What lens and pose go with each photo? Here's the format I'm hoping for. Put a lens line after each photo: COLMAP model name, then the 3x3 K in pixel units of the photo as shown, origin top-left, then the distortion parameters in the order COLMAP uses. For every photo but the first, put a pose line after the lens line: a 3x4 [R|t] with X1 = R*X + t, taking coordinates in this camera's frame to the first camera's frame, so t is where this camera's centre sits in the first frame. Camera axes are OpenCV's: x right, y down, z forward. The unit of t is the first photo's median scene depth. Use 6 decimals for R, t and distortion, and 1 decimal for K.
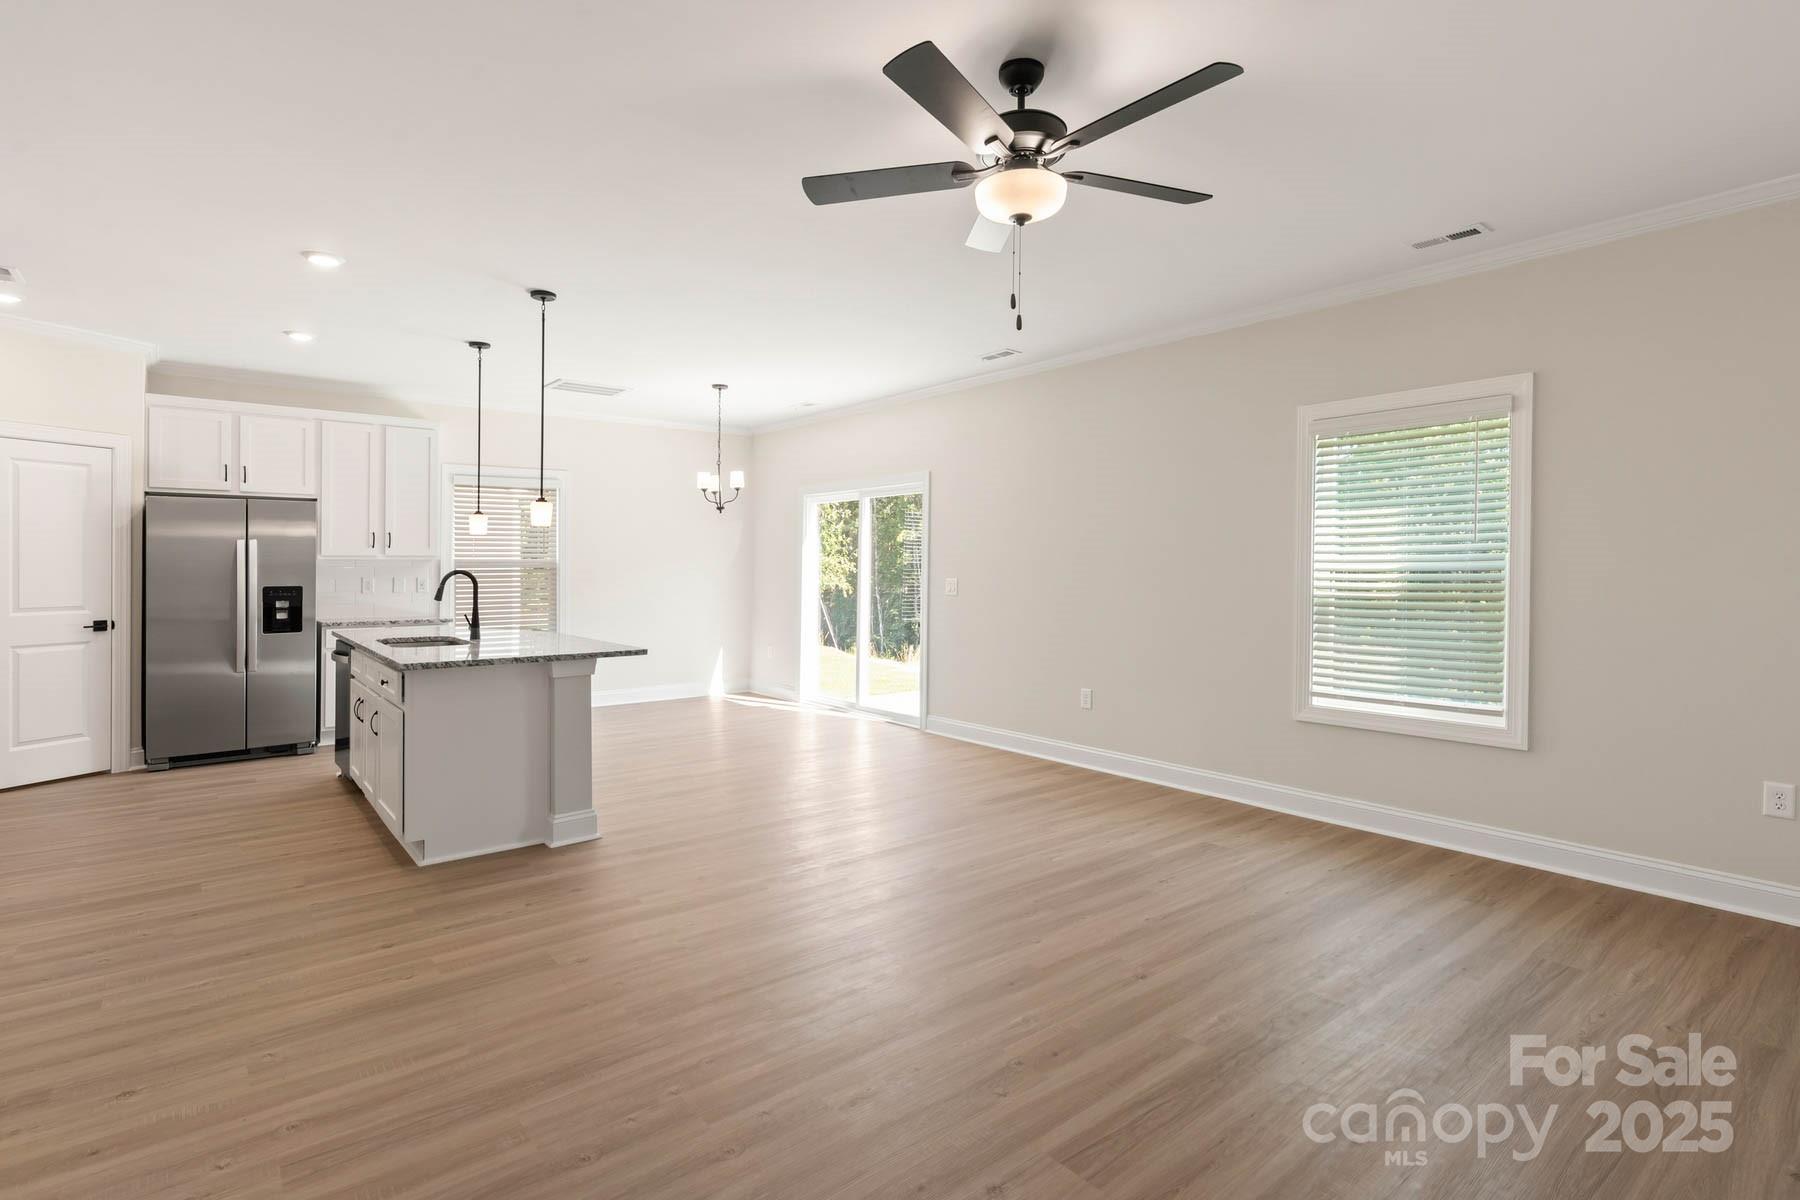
lens RADIAL K [[886.5, 0, 896.9], [0, 886.5, 559.9], [0, 0, 1]] dist [-0.000664, -0.000326]
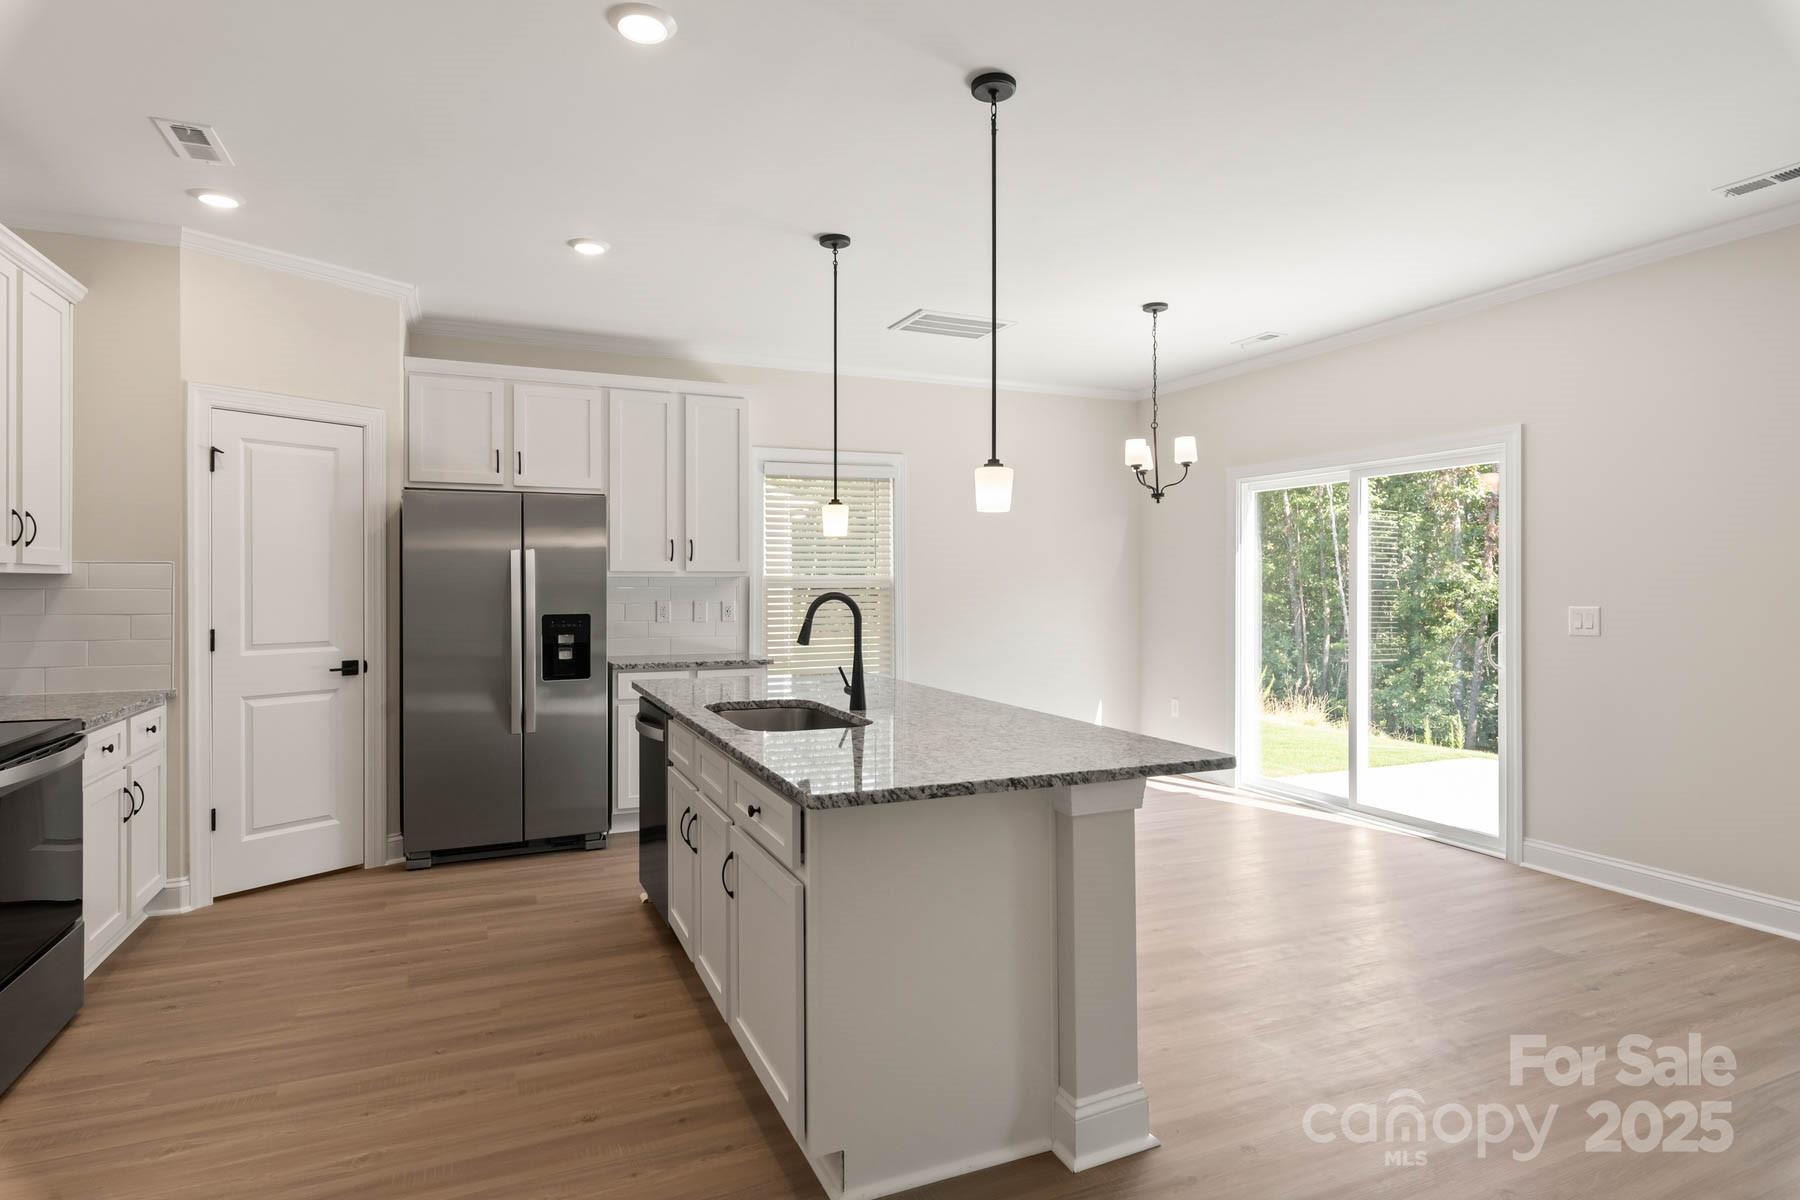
lens RADIAL K [[956.0, 0, 893.1], [0, 956.0, 583.8], [0, 0, 1]] dist [-0.002776, 0.000239]
pose [[0.966094, -0.001428, -0.258188, -0.248015], [0.003120, 0.999976, 0.006145, 0.001356], [0.258173, -0.006742, 0.966075, 0.335150]]
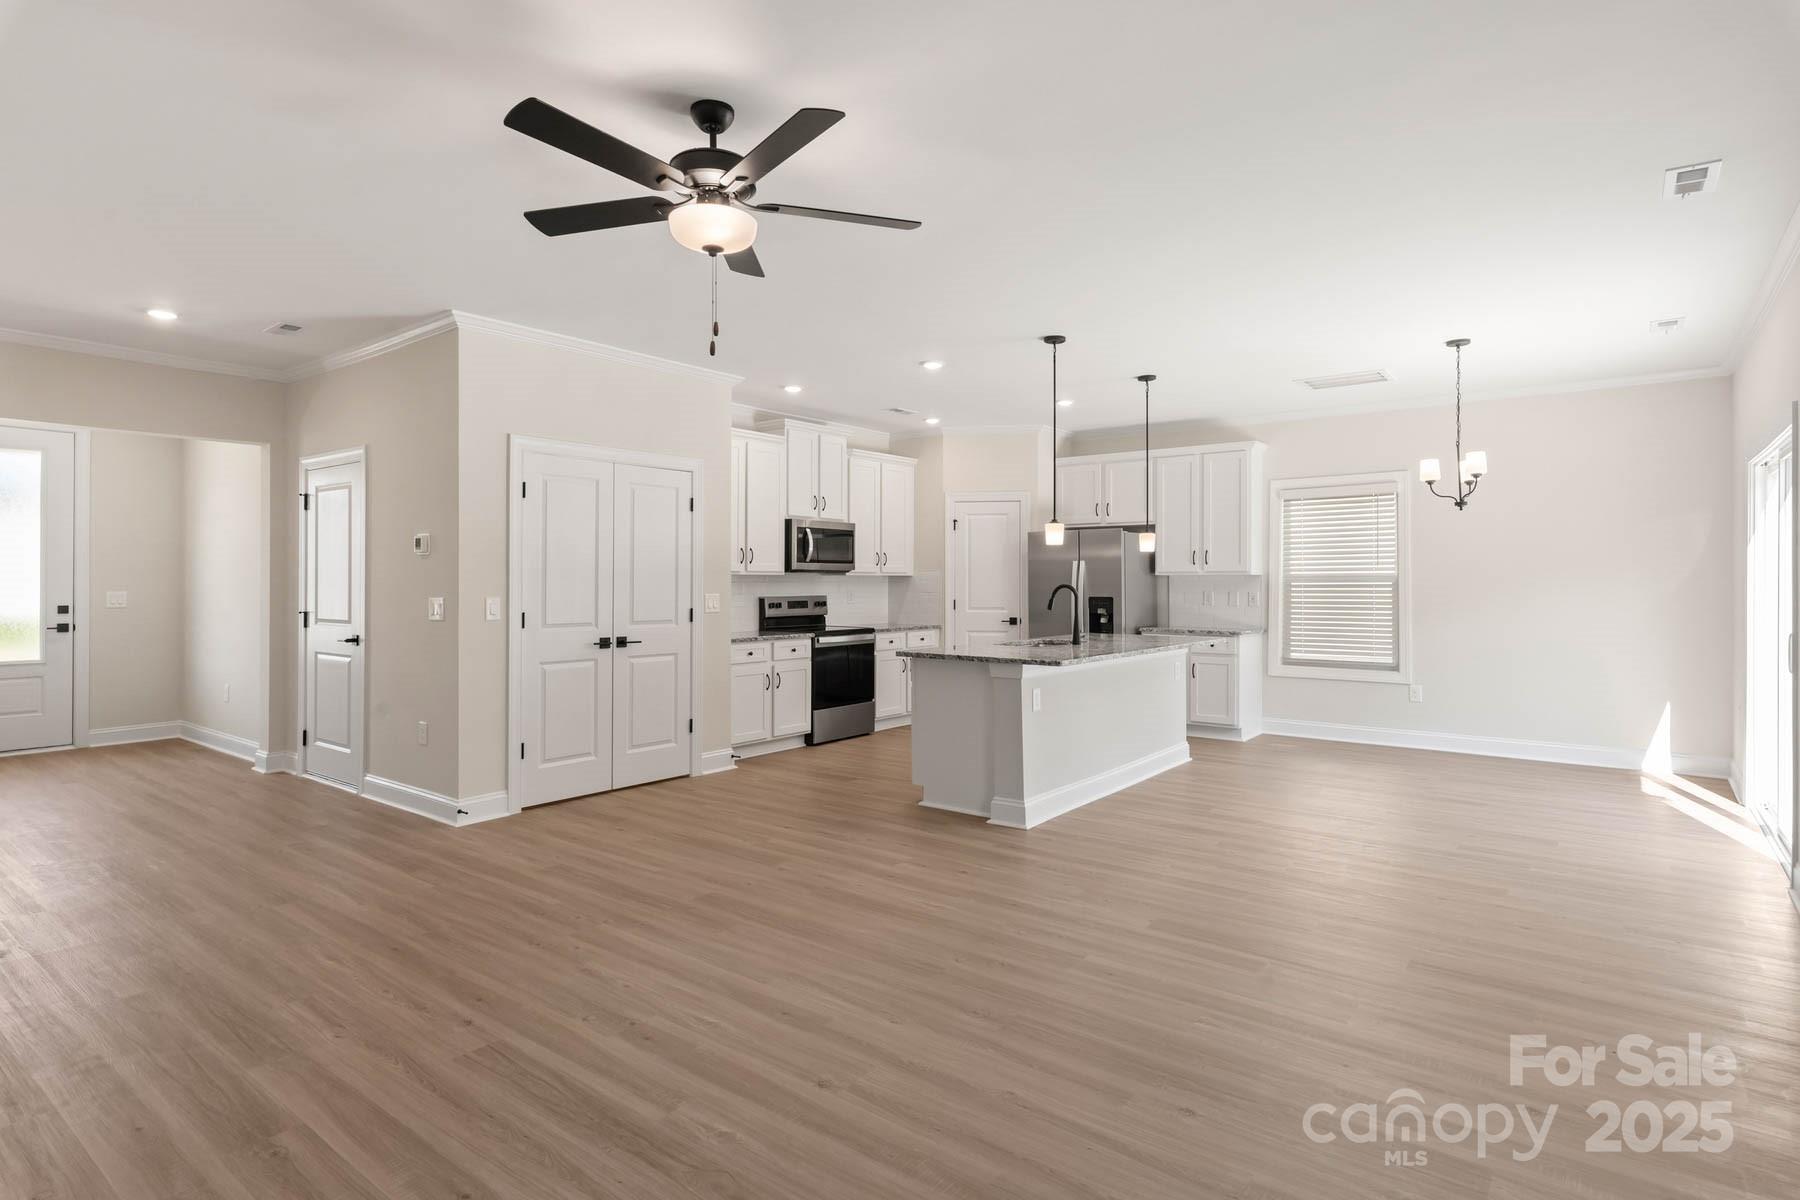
lens RADIAL K [[938.8, 0, 896.2], [0, 938.8, 553.8], [0, 0, 1]] dist [0.000353, -0.000133]
pose [[0.228932, -0.028357, -0.973029, 0.561650], [0.006733, 0.999598, -0.027547, 0.003419], [0.973419, -0.000245, 0.229031, 0.426079]]
